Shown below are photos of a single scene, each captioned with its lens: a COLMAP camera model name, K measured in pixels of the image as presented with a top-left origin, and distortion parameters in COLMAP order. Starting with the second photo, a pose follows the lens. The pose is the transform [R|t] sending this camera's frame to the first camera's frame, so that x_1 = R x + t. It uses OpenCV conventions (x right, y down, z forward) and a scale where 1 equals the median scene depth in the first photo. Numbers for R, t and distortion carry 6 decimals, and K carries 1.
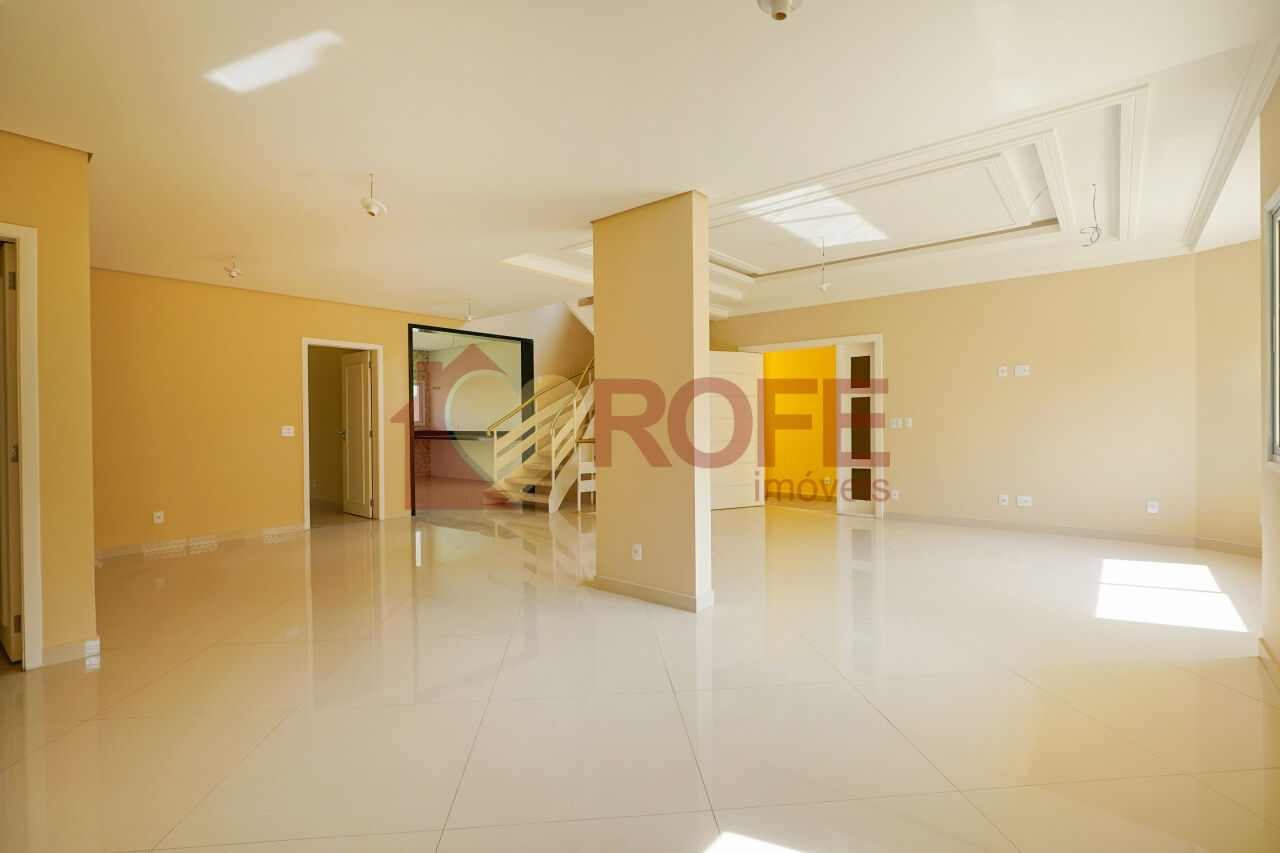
lens RADIAL K [[578.8, 0, 634.8], [0, 578.8, 422.0], [0, 0, 1]] dist [-0.038874, 0.017942]
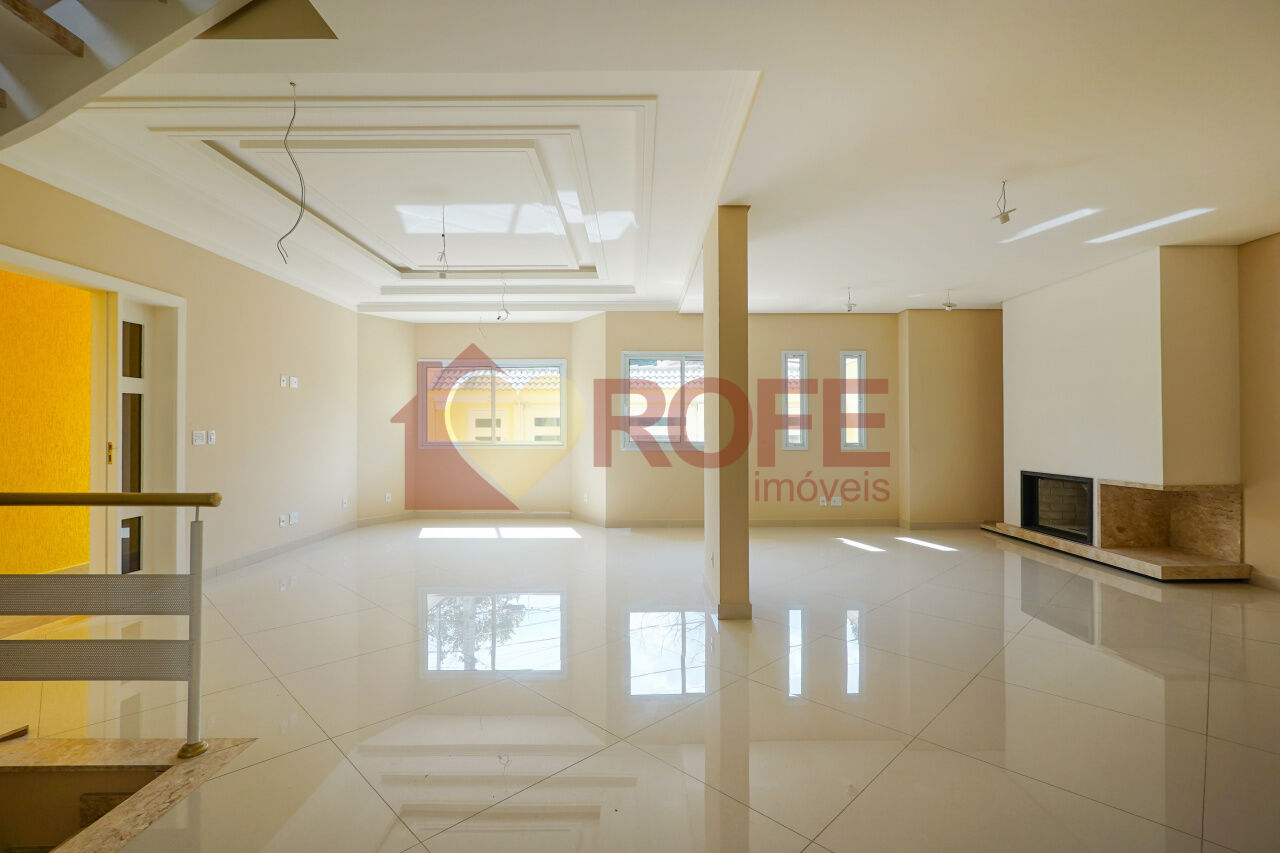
lens RADIAL K [[585.8, 0, 640.0], [0, 585.8, 426.5], [0, 0, 1]] dist [-0.024026, 0.010863]
pose [[-0.639257, 0.018135, 0.768780, -0.388074], [0.012455, 0.999835, -0.013228, 0.004066], [-0.768892, 0.001120, -0.639377, 1.013634]]
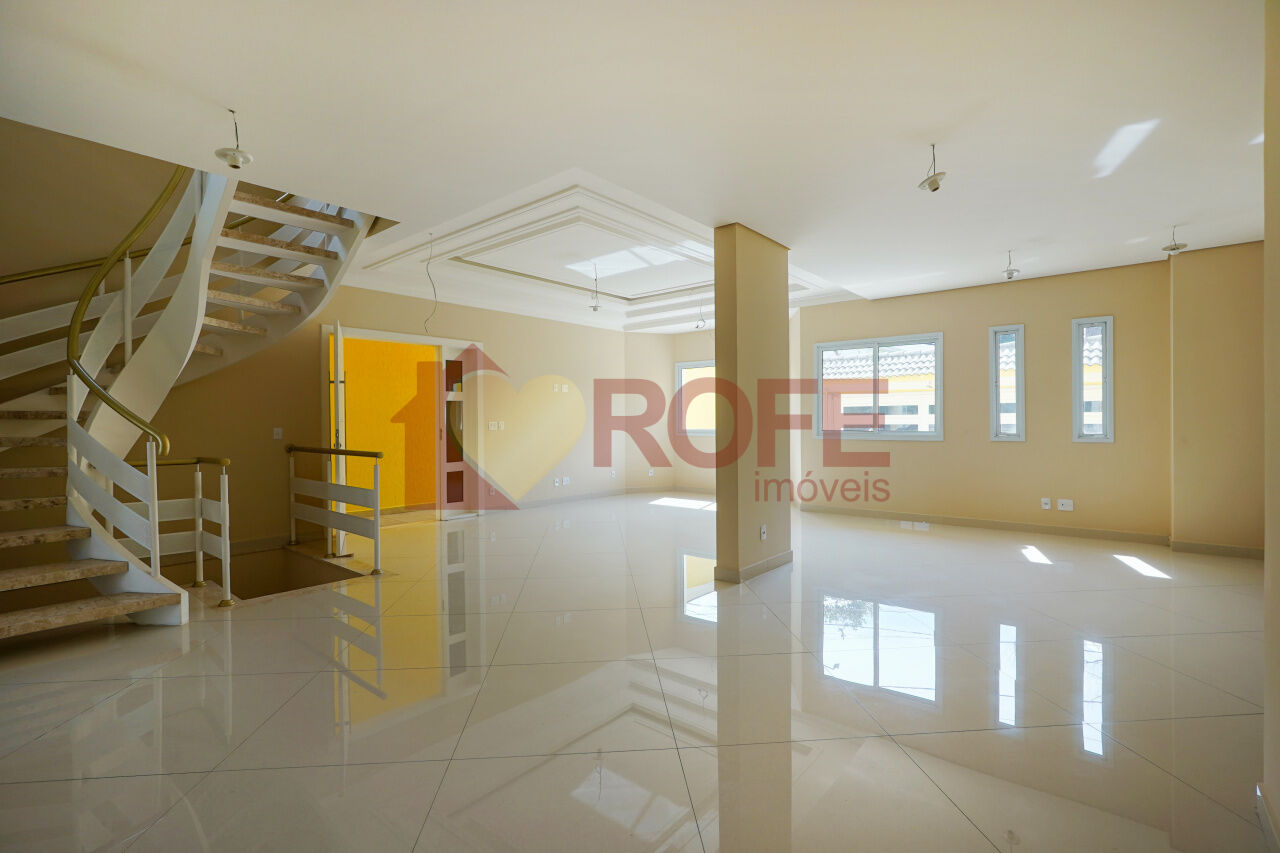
lens RADIAL K [[585.8, 0, 640.0], [0, 585.8, 426.5], [0, 0, 1]] dist [-0.024026, 0.010863]
pose [[0.008497, 0.002173, 0.999962, -0.655306], [0.011334, 0.999933, -0.002269, 0.008588], [-0.999900, 0.011352, 0.008472, 0.690527]]
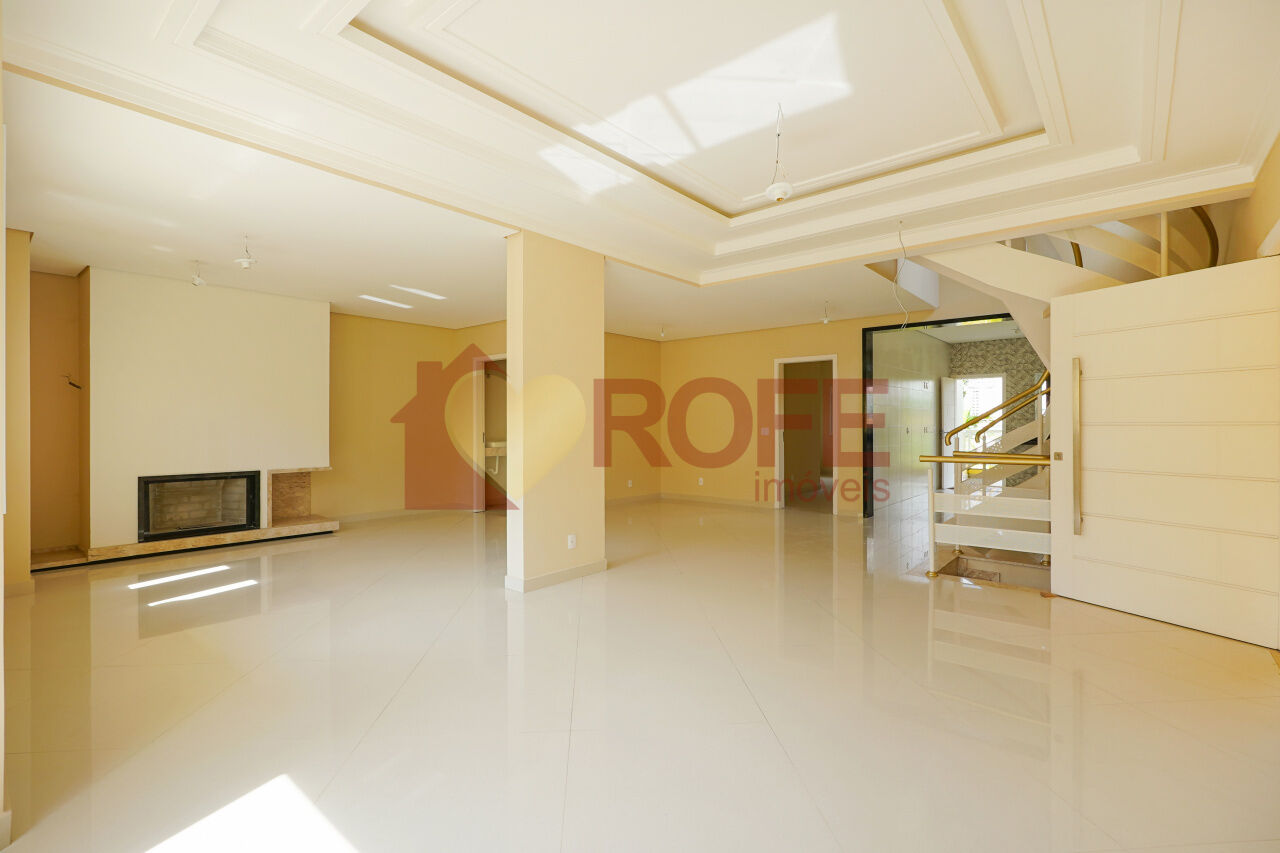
lens RADIAL K [[586.0, 0, 663.4], [0, 586.0, 423.5], [0, 0, 1]] dist [0.000031, 0.000131]
pose [[0.024996, 0.008093, -0.999655, 0.688353], [-0.003733, 0.999961, 0.008003, -0.010543], [0.999681, 0.003532, 0.025026, 0.667231]]
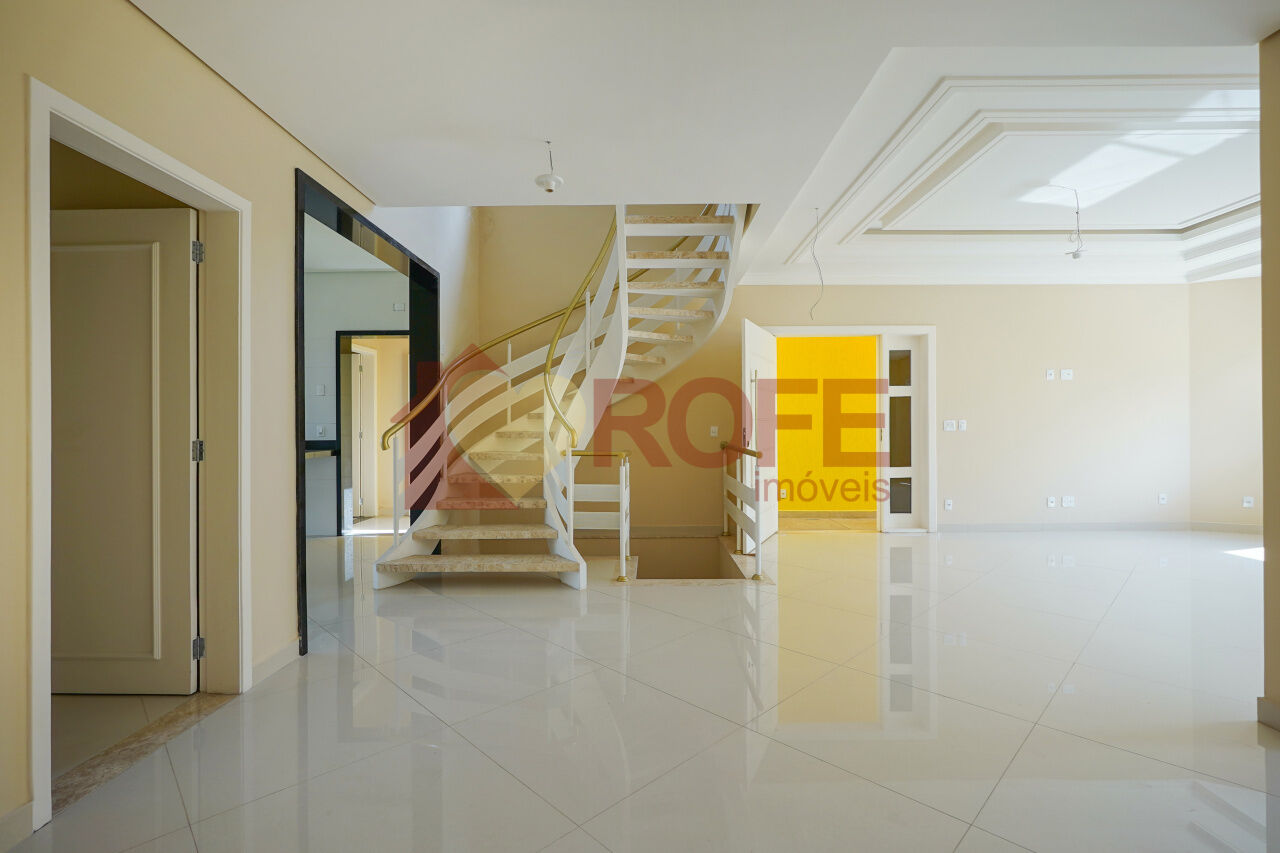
lens RADIAL K [[585.8, 0, 640.0], [0, 585.8, 426.5], [0, 0, 1]] dist [-0.024026, 0.010863]
pose [[0.771462, 0.004256, 0.636261, -0.498729], [-0.000652, 0.999982, -0.005898, 0.008812], [-0.636275, 0.004135, 0.771451, 0.587352]]
